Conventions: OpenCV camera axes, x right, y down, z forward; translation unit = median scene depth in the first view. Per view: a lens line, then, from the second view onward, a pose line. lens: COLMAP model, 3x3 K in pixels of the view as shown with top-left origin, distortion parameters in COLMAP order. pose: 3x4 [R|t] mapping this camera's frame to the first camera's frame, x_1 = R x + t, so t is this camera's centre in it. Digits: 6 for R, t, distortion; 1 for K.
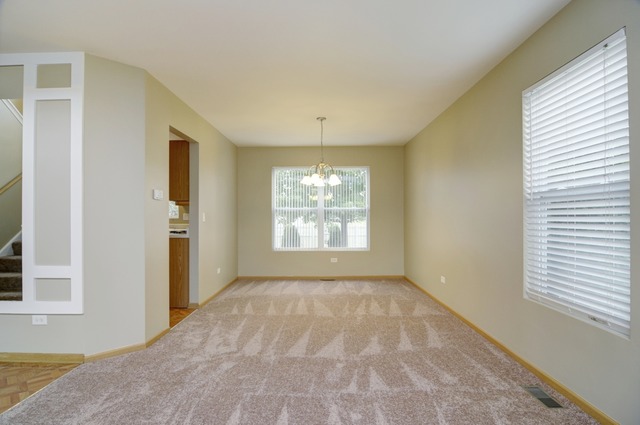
lens RADIAL K [[340.2, 0, 319.0], [0, 340.2, 215.5], [0, 0, 1]] dist [-0.012329, -0.010083]
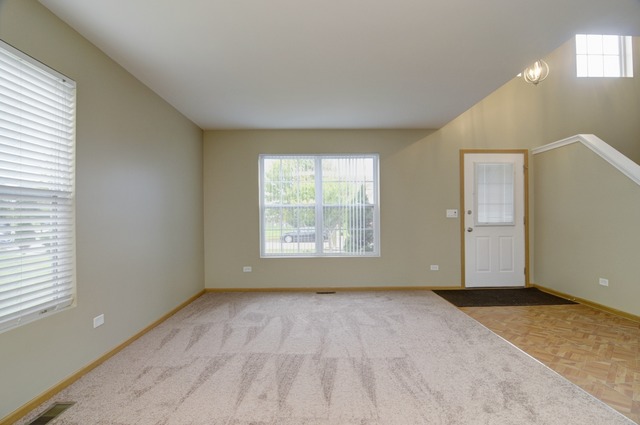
lens RADIAL K [[340.2, 0, 319.0], [0, 340.2, 215.5], [0, 0, 1]] dist [-0.012329, -0.010083]
pose [[-0.999617, 0.009906, -0.025856, -0.040212], [0.010058, 0.999933, -0.005748, 0.008528], [0.025797, -0.006006, -0.999649, 1.660311]]
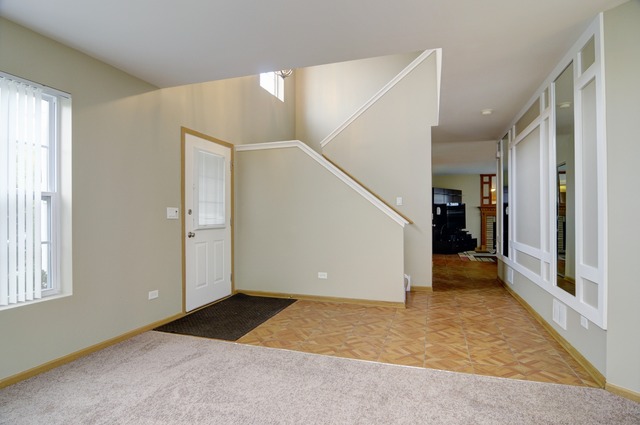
lens RADIAL K [[340.2, 0, 319.0], [0, 340.2, 215.5], [0, 0, 1]] dist [-0.012329, -0.010083]
pose [[-0.307451, 0.002521, -0.951561, 0.308928], [0.009684, 0.999953, -0.000480, 0.009547], [0.951515, -0.009363, -0.307461, 0.637567]]
